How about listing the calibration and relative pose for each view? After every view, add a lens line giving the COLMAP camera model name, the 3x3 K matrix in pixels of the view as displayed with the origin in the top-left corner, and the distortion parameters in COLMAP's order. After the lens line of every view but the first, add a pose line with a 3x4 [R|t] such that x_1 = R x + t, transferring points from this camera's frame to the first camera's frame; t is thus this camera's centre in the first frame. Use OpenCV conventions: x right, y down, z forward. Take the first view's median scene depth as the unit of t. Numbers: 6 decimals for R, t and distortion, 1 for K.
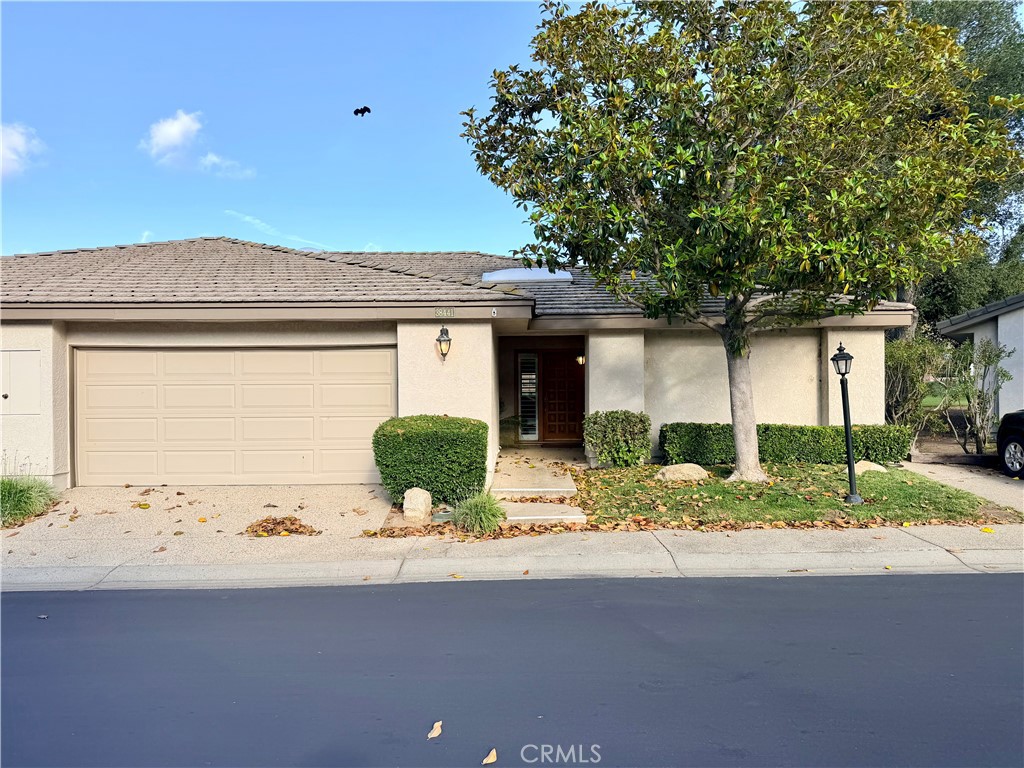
lens RADIAL K [[712.5, 0, 512.0], [0, 712.5, 387.3], [0, 0, 1]] dist [0.111491, -0.165498]
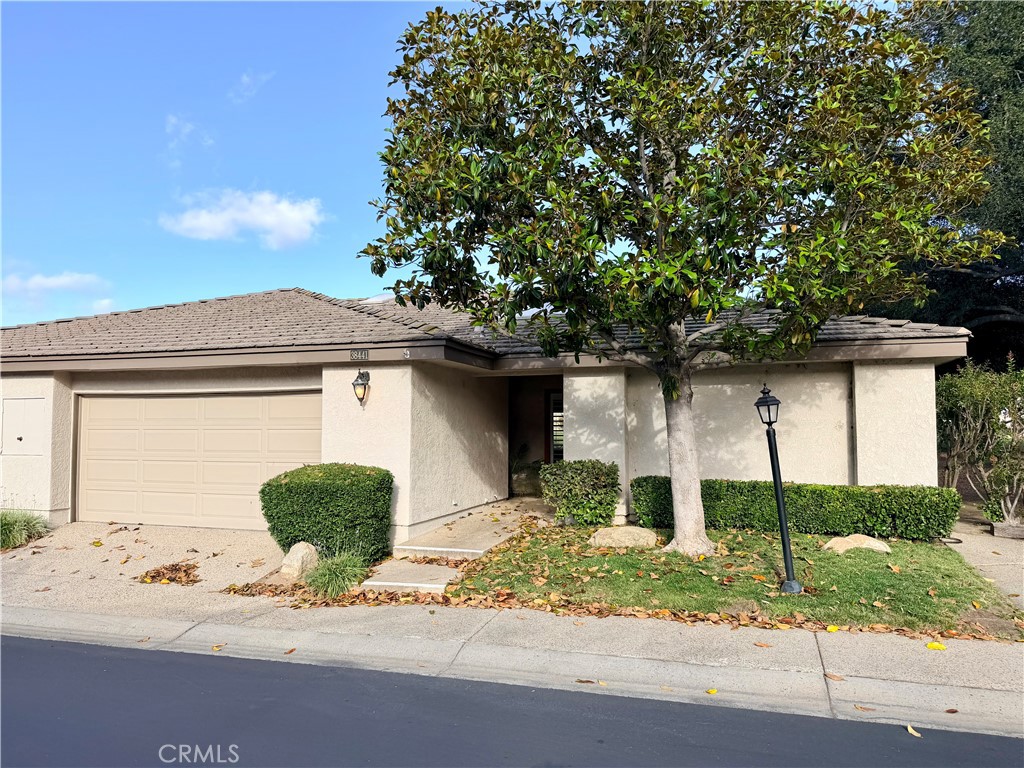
lens RADIAL K [[712.5, 0, 512.0], [0, 712.5, 387.3], [0, 0, 1]] dist [0.111491, -0.165498]
pose [[0.952323, -0.011288, -0.304883, 0.380591], [-0.003683, 0.998817, -0.048484, -0.016279], [0.305070, 0.047295, 0.951155, 0.151802]]
